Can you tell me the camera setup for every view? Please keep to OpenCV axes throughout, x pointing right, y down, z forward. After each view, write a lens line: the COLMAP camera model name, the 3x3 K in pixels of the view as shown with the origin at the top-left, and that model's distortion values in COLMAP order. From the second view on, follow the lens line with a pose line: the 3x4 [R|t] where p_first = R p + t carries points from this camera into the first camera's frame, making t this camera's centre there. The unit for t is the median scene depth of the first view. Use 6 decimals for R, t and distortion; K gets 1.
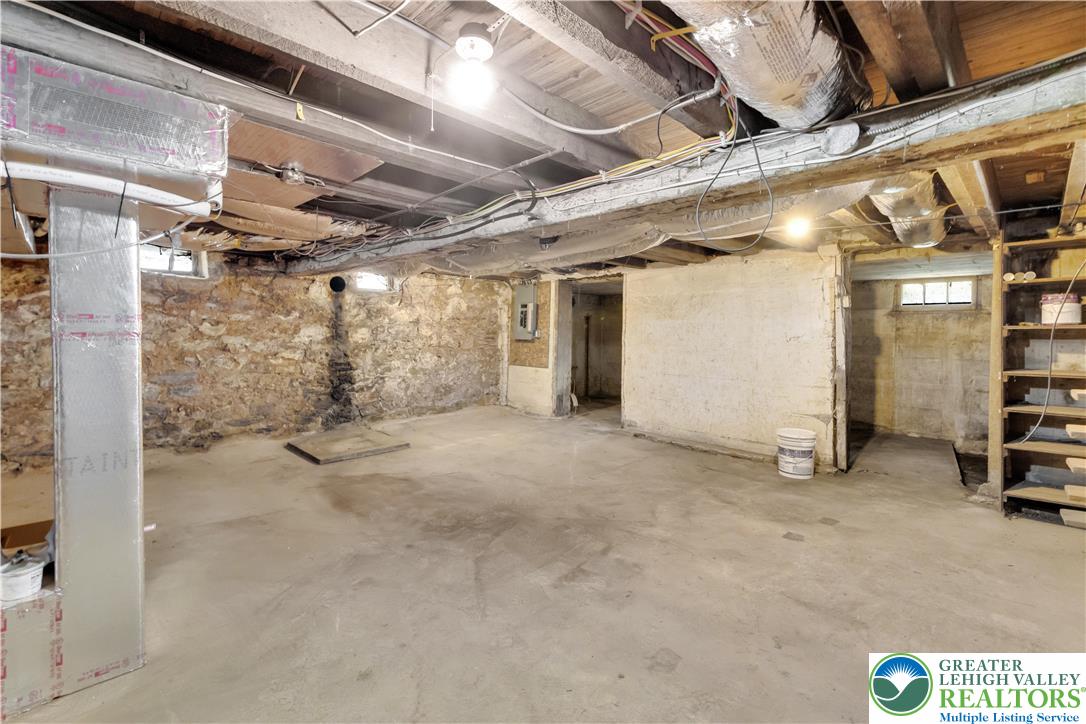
lens RADIAL K [[511.9, 0, 539.0], [0, 511.9, 338.4], [0, 0, 1]] dist [0.004477, 0.000581]
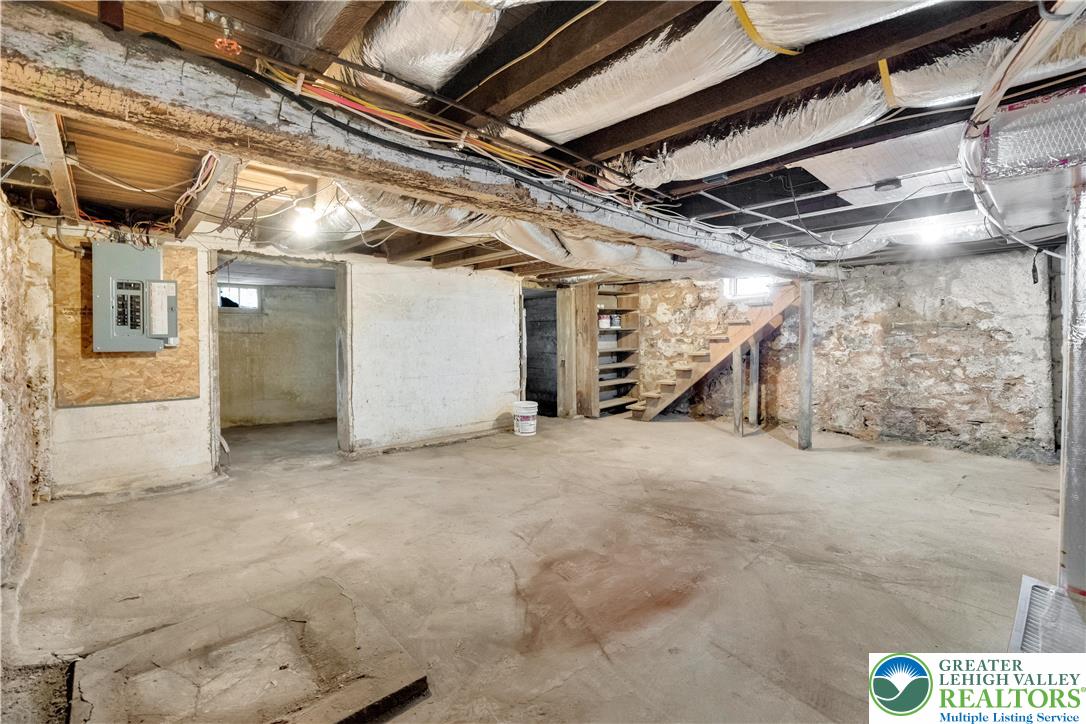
lens RADIAL K [[476.6, 0, 536.6], [0, 476.6, 344.4], [0, 0, 1]] dist [-0.001184, -0.000369]
pose [[0.005805, -0.029007, 0.999562, -1.015426], [0.018662, 0.999408, 0.028894, -0.022485], [-0.999809, 0.018486, 0.006343, 1.199405]]
